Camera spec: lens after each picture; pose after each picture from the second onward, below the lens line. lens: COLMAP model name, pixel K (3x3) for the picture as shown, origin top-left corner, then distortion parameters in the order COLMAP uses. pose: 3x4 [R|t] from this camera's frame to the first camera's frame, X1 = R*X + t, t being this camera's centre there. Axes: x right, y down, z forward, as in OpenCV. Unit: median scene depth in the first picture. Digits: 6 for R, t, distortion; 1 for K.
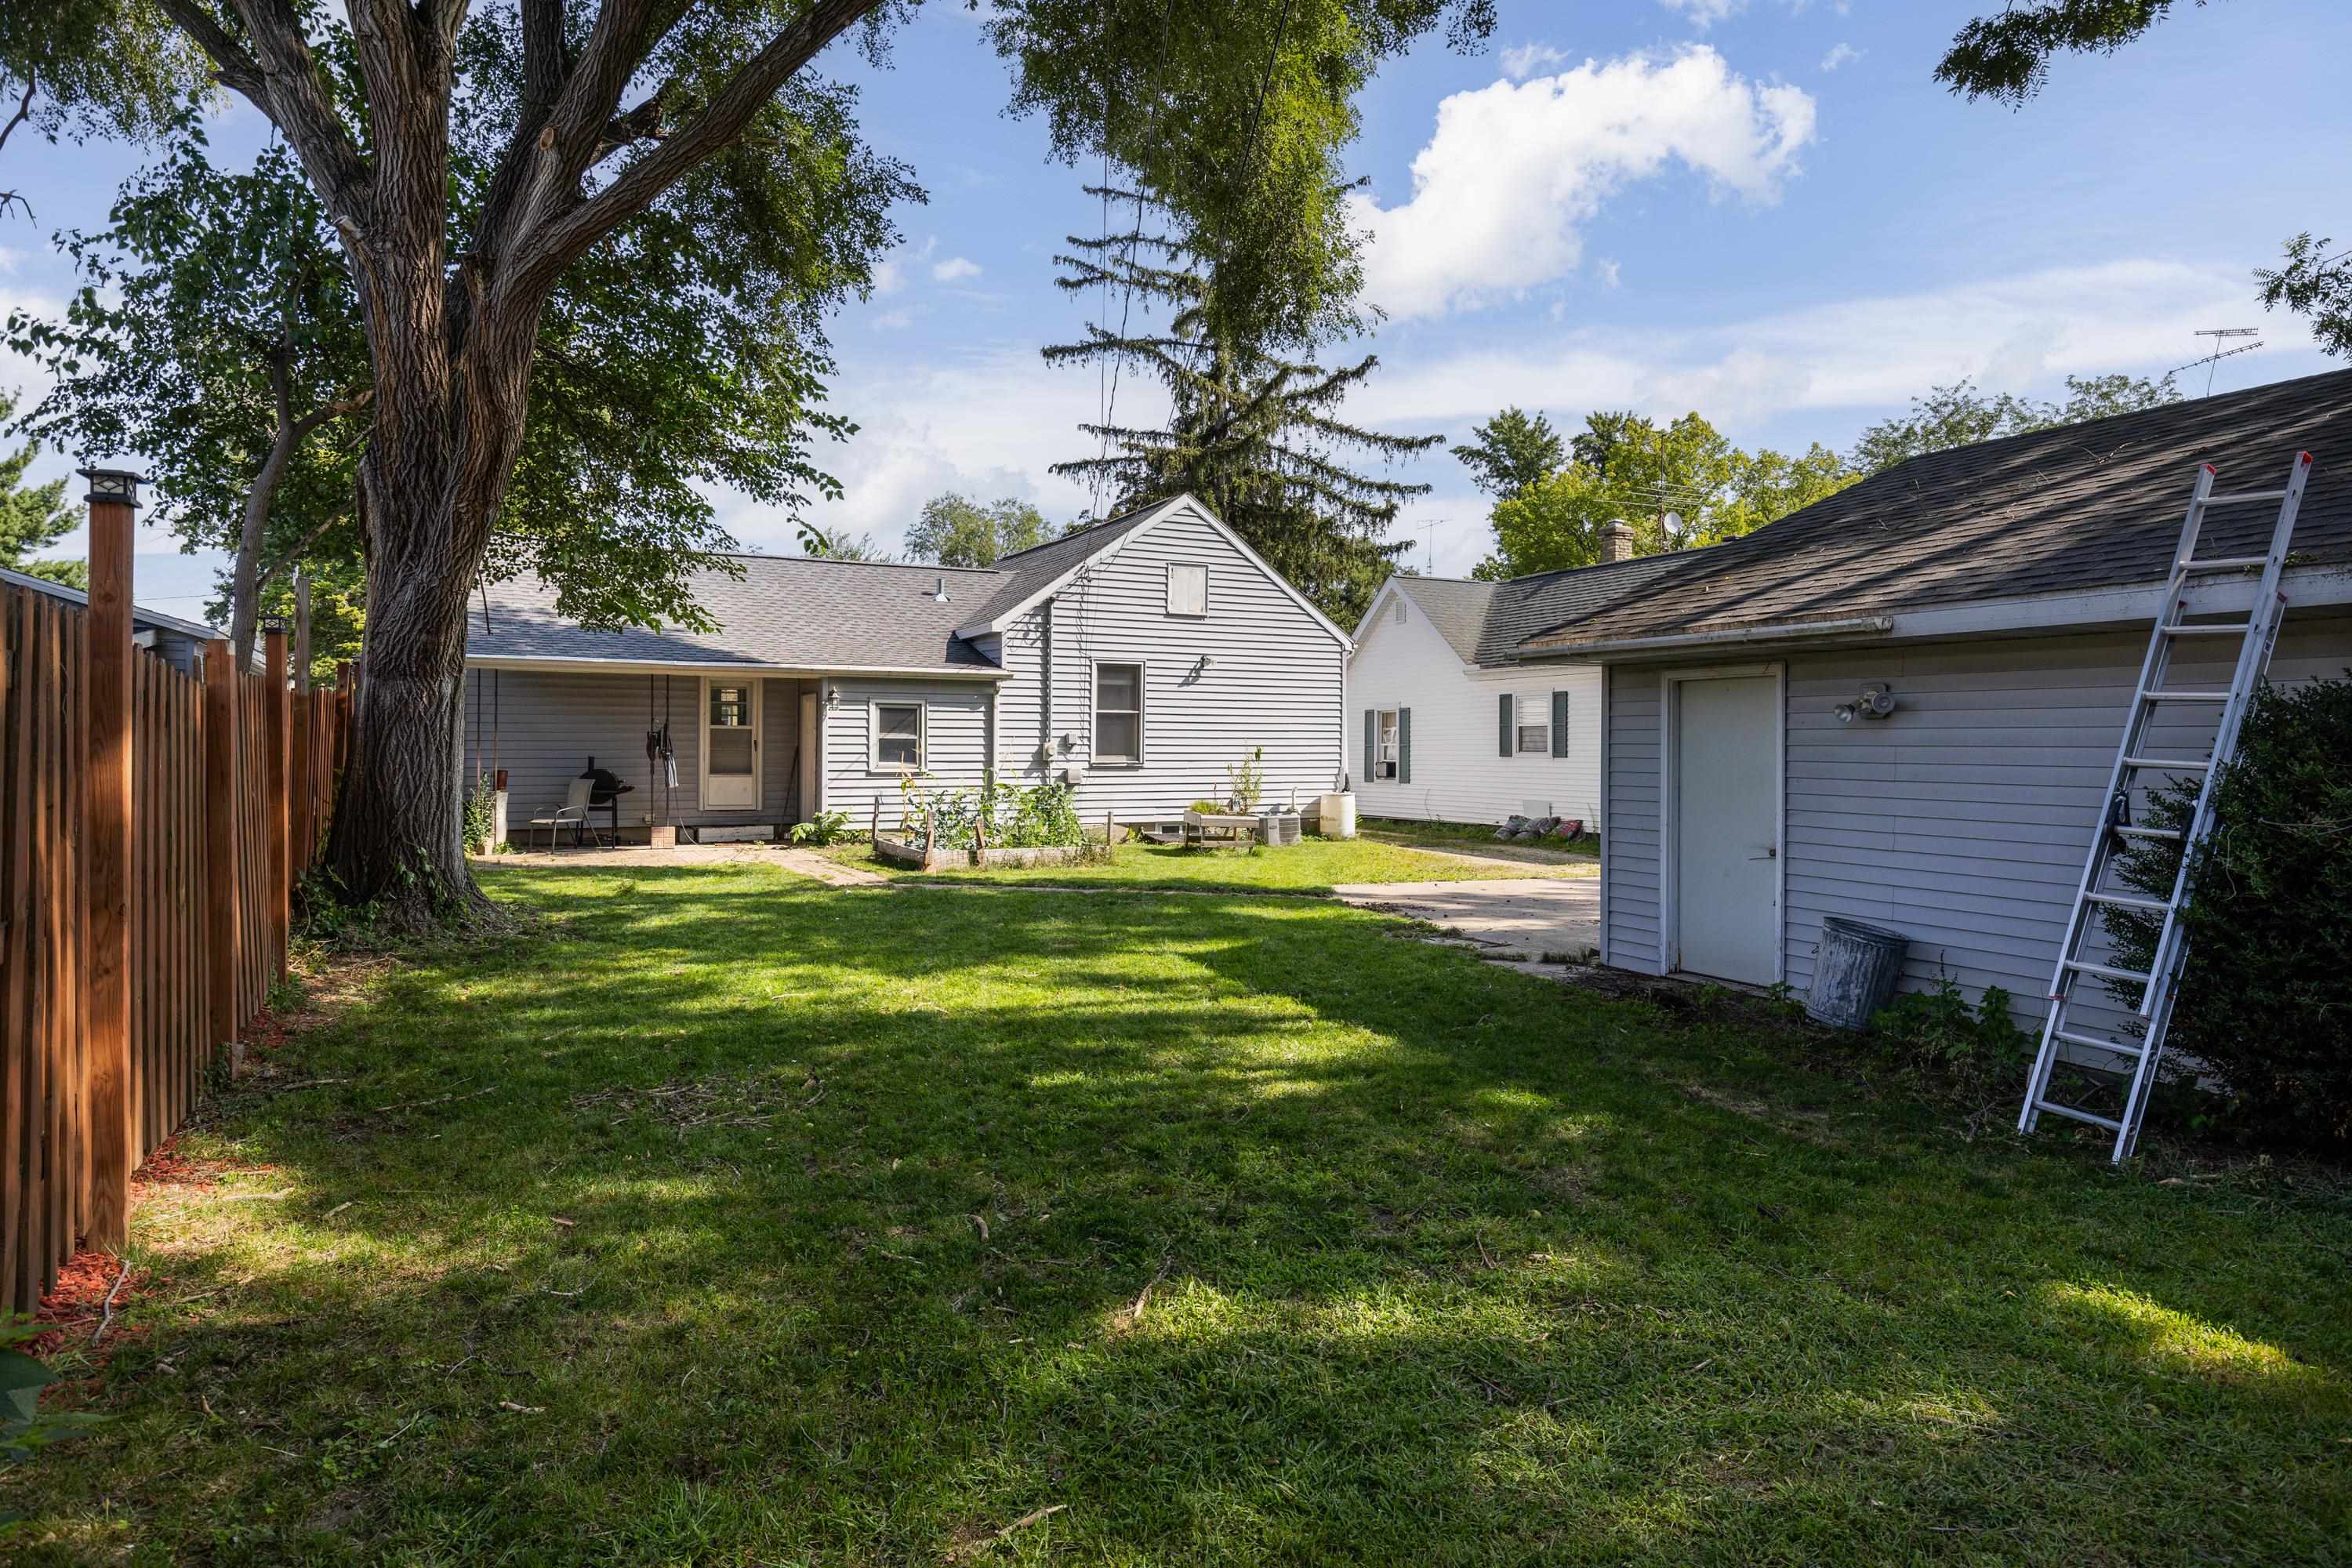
lens RADIAL K [[1423.9, 0, 1172.0], [0, 1423.9, 740.2], [0, 0, 1]] dist [0.020888, -0.001072]
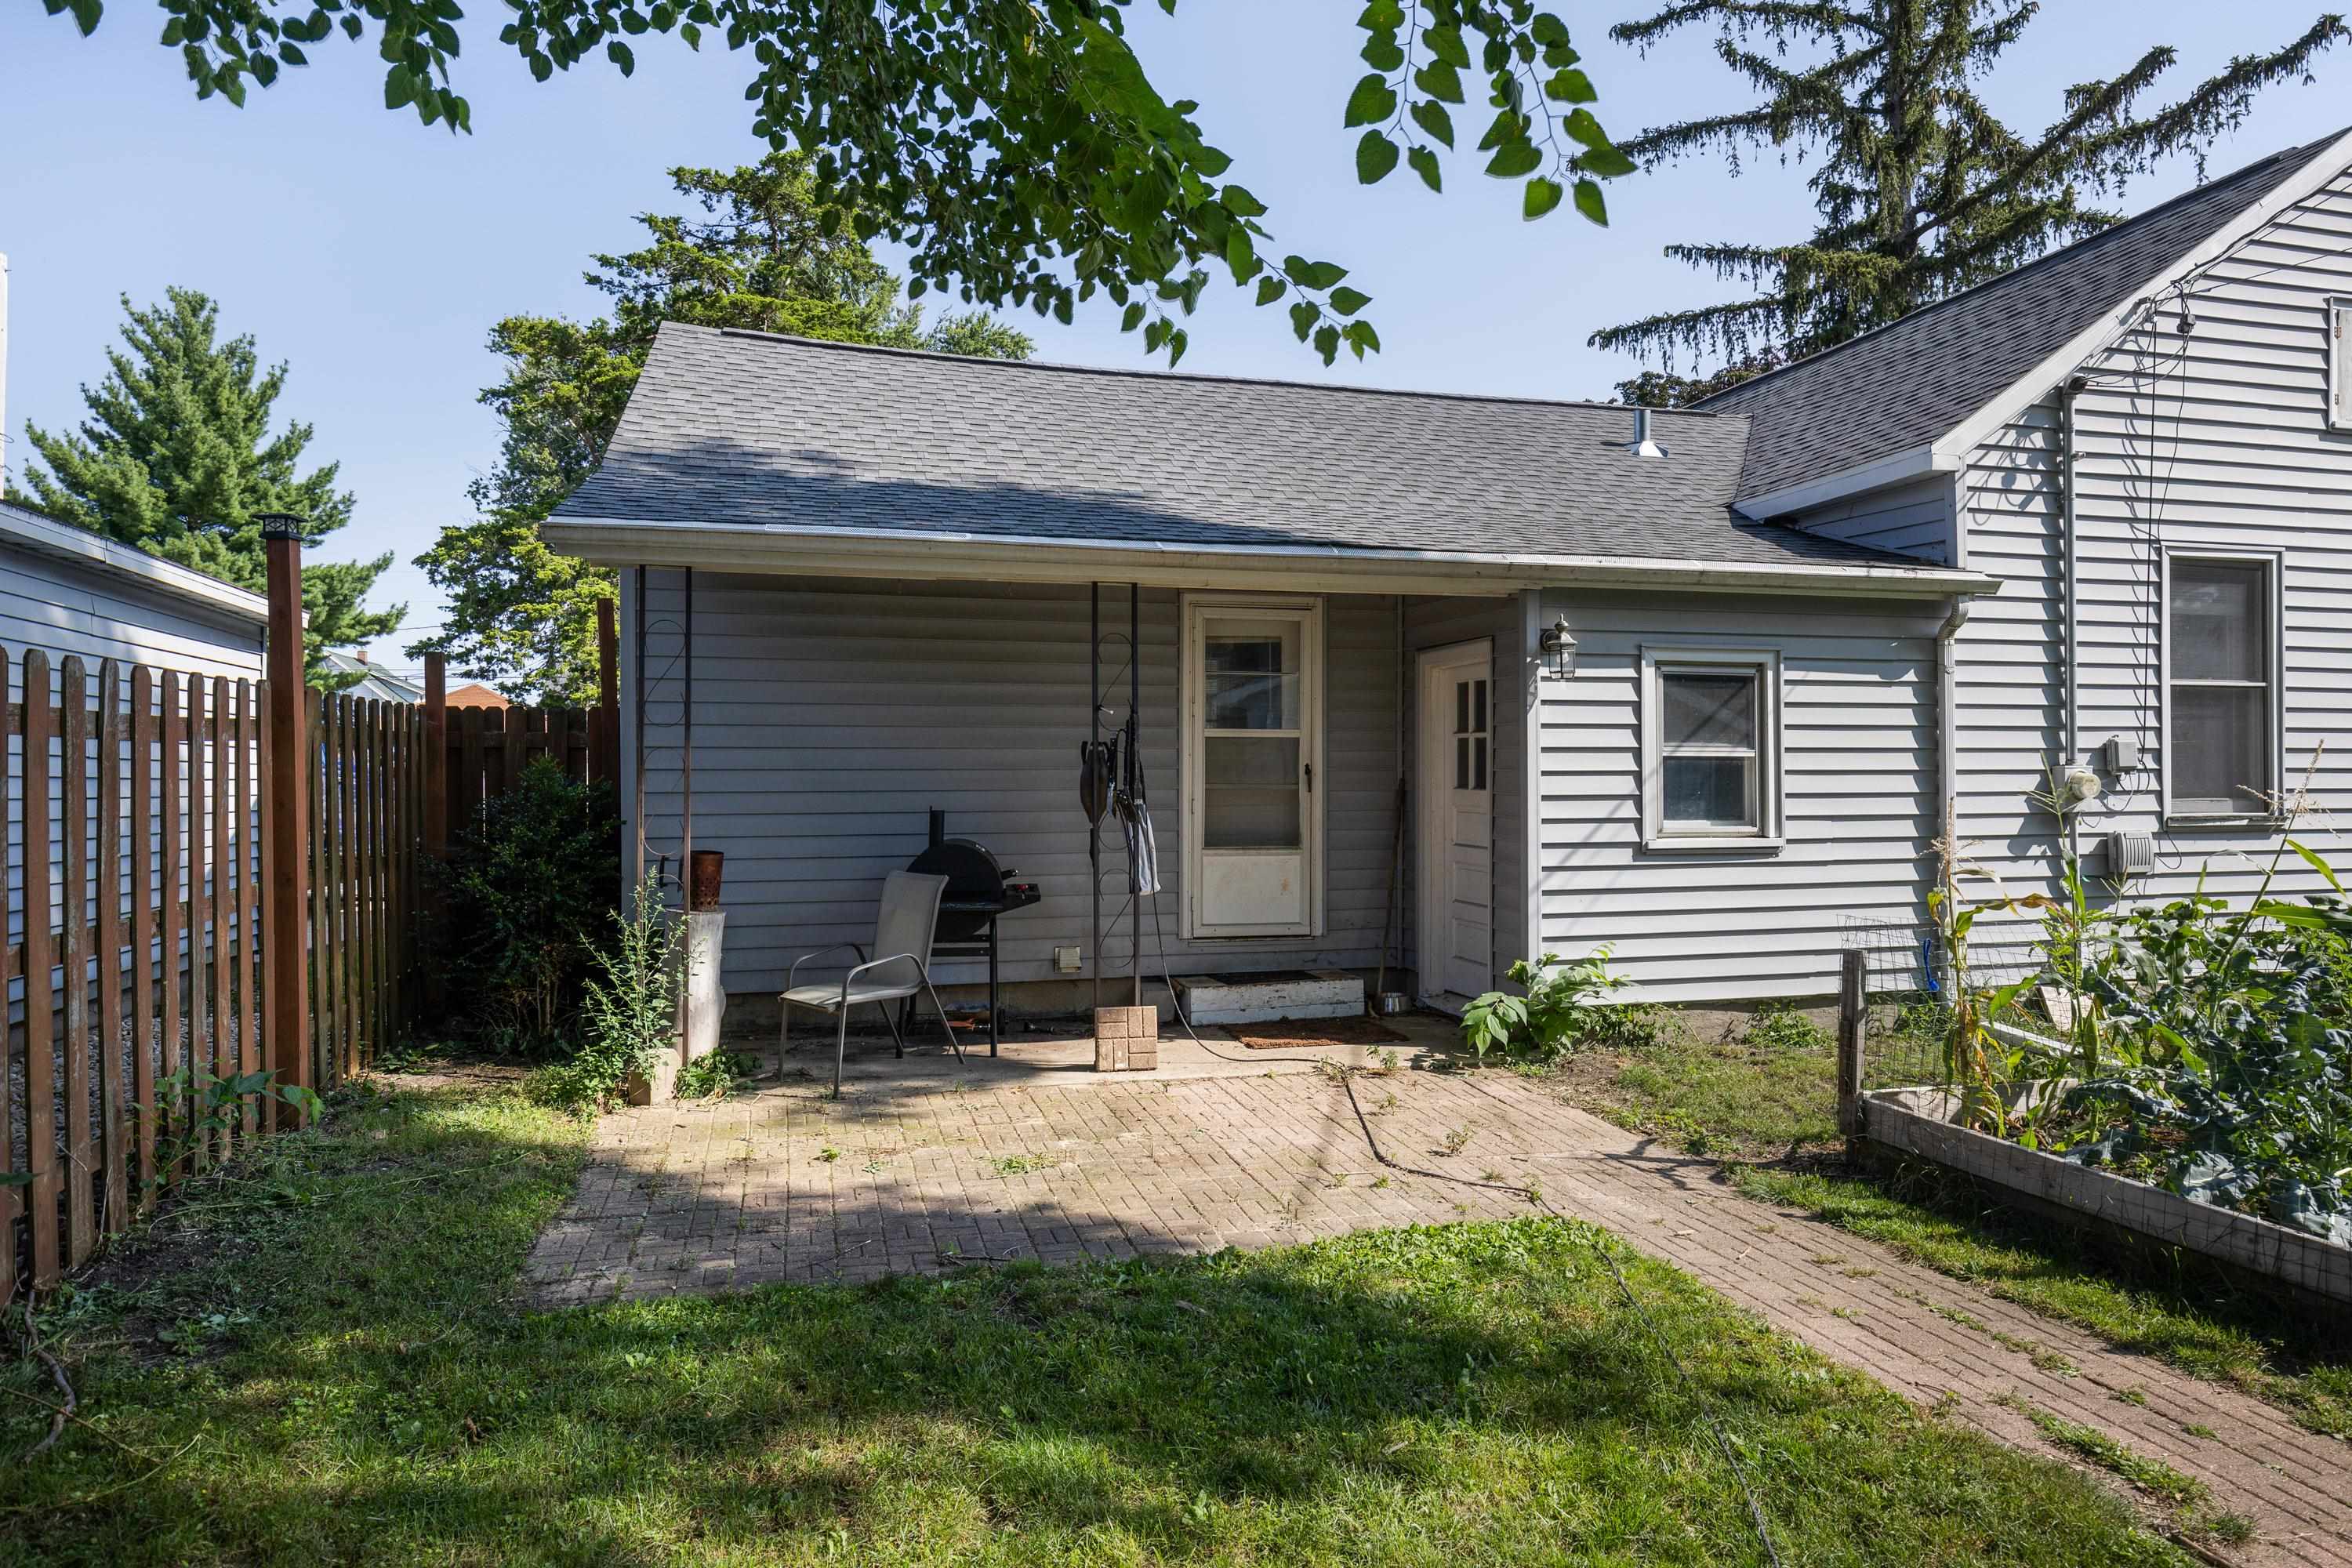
lens RADIAL K [[1423.9, 0, 1172.0], [0, 1423.9, 740.2], [0, 0, 1]] dist [0.020888, -0.001072]
pose [[0.979153, -0.012053, -0.202764, -0.248123], [0.007980, 0.999750, -0.020890, 0.001115], [0.202966, 0.018837, 0.979005, 0.594247]]
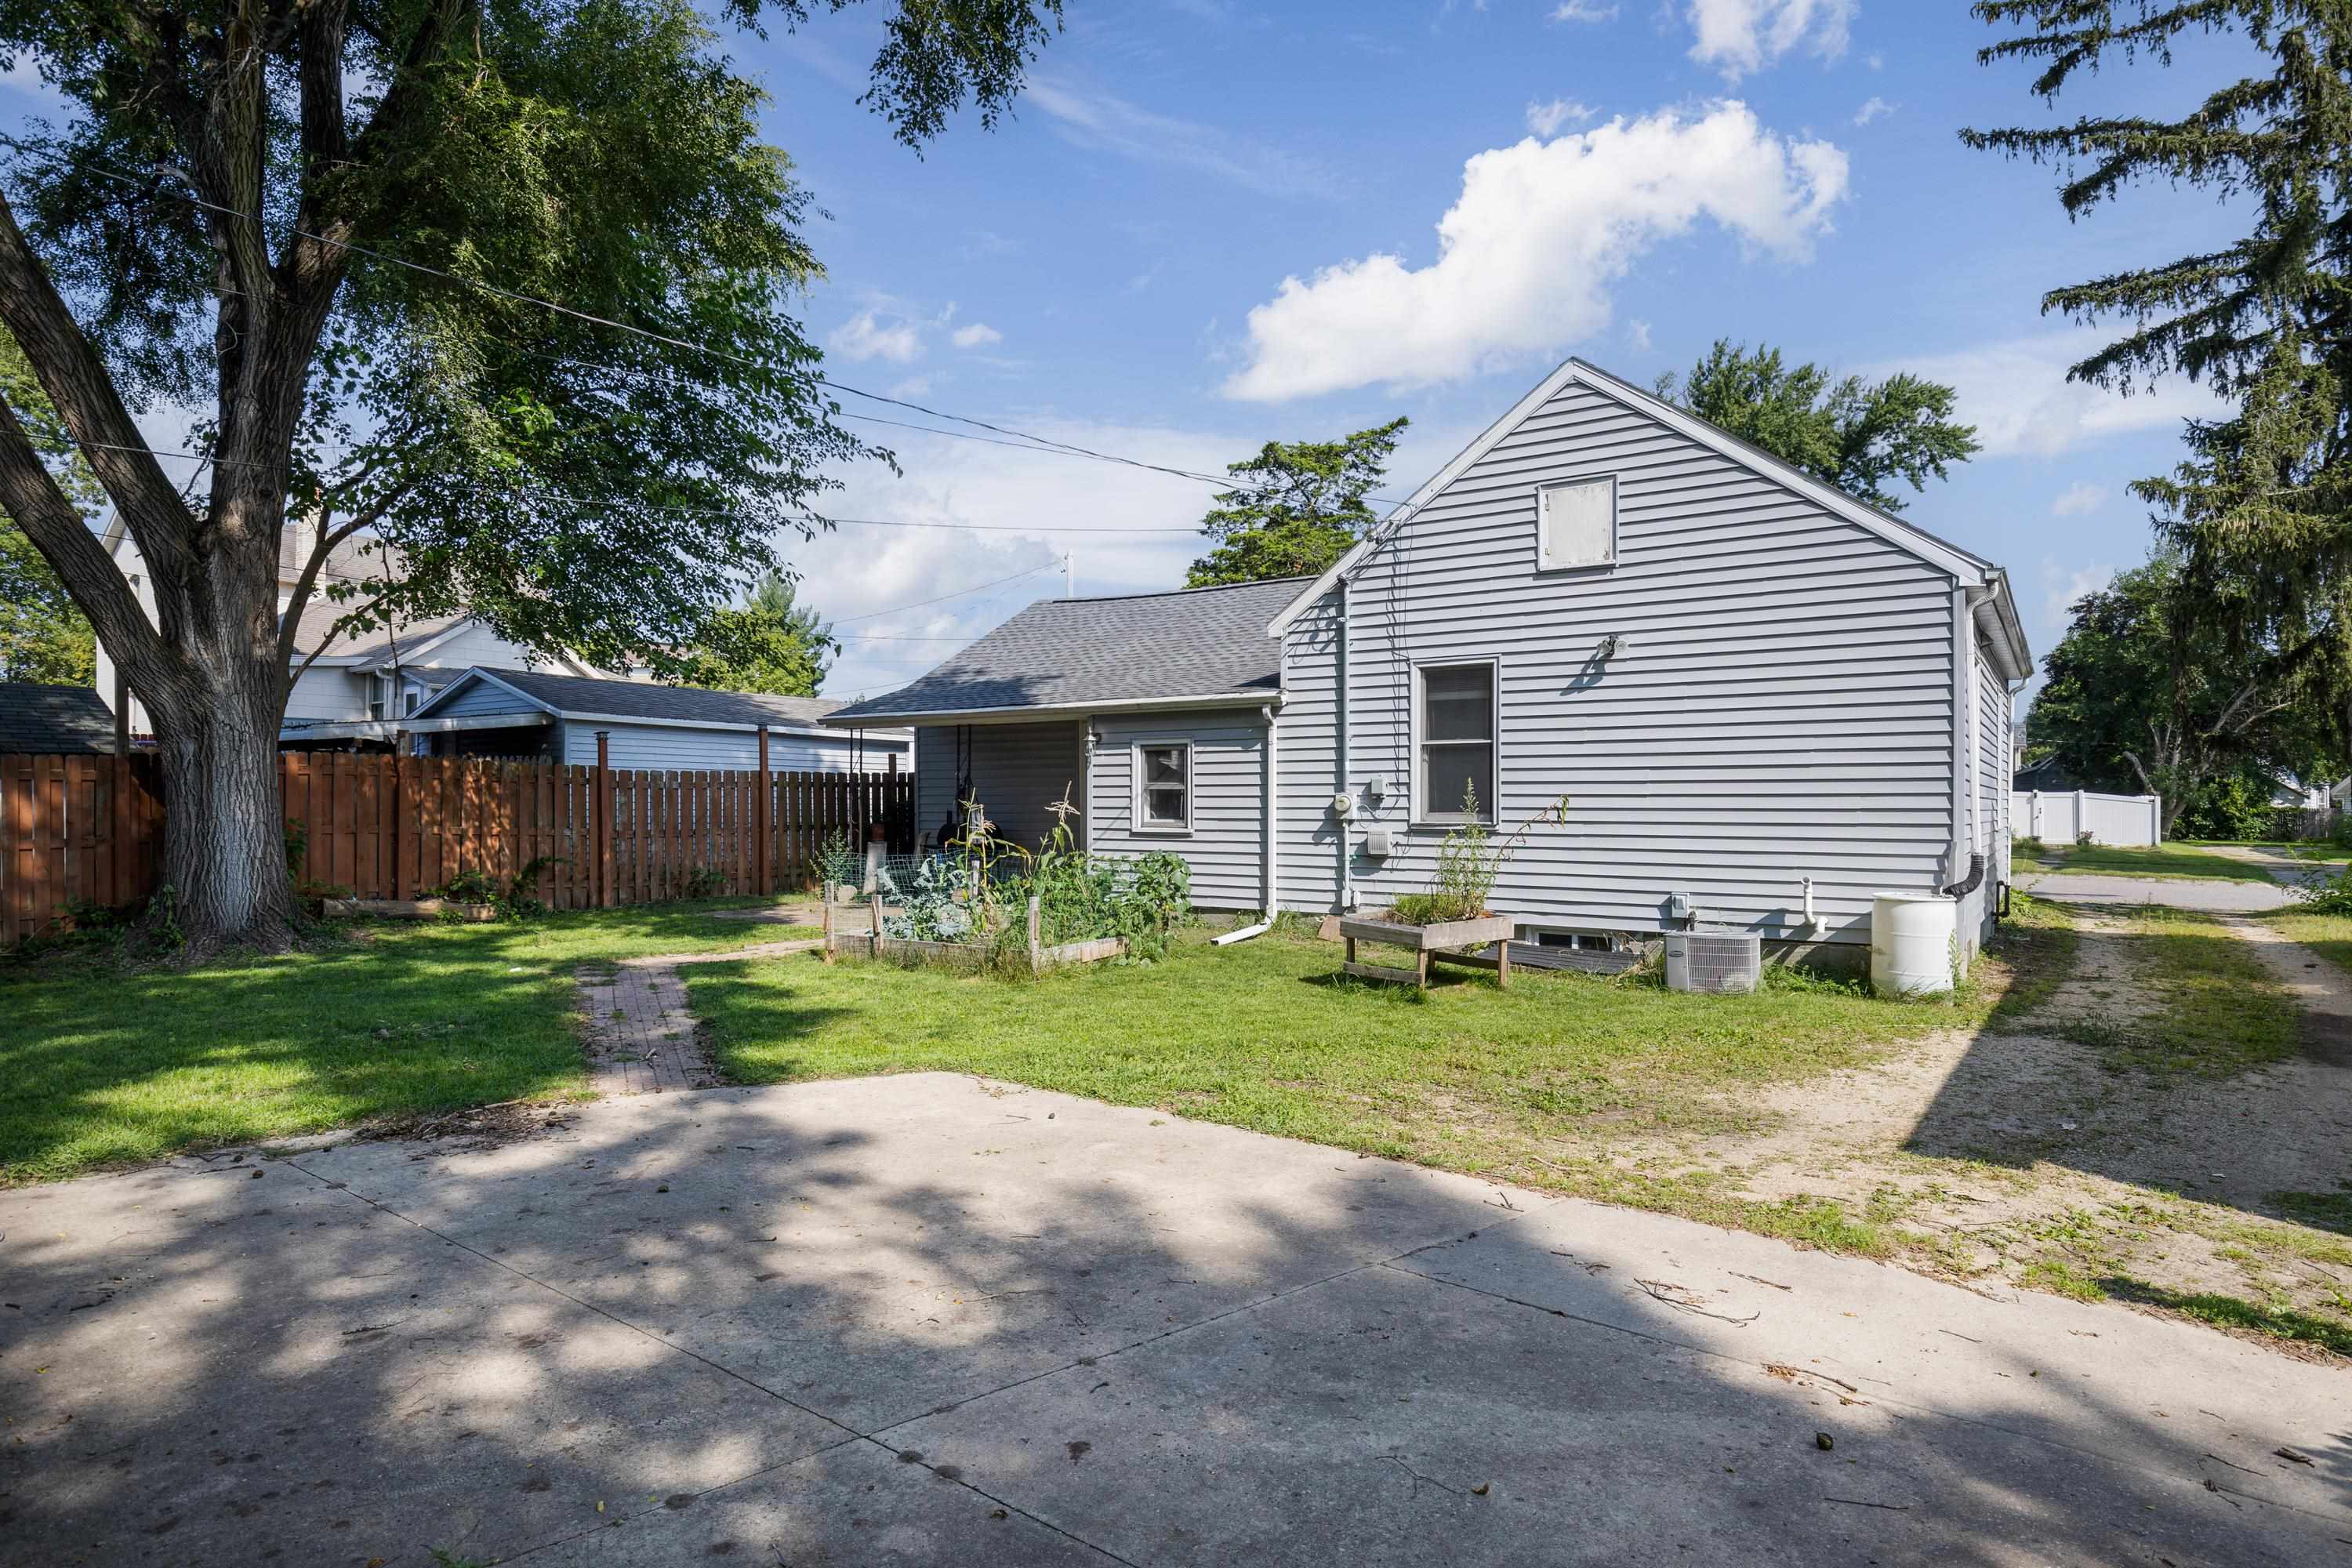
lens RADIAL K [[1302.1, 0, 1173.7], [0, 1302.1, 807.5], [0, 0, 1]] dist [0.001478, 0.000868]
pose [[0.459238, -0.005817, -0.888294, 0.434525], [-0.002058, 0.999969, -0.007613, 0.013892], [0.888311, 0.005324, 0.459211, 0.661930]]
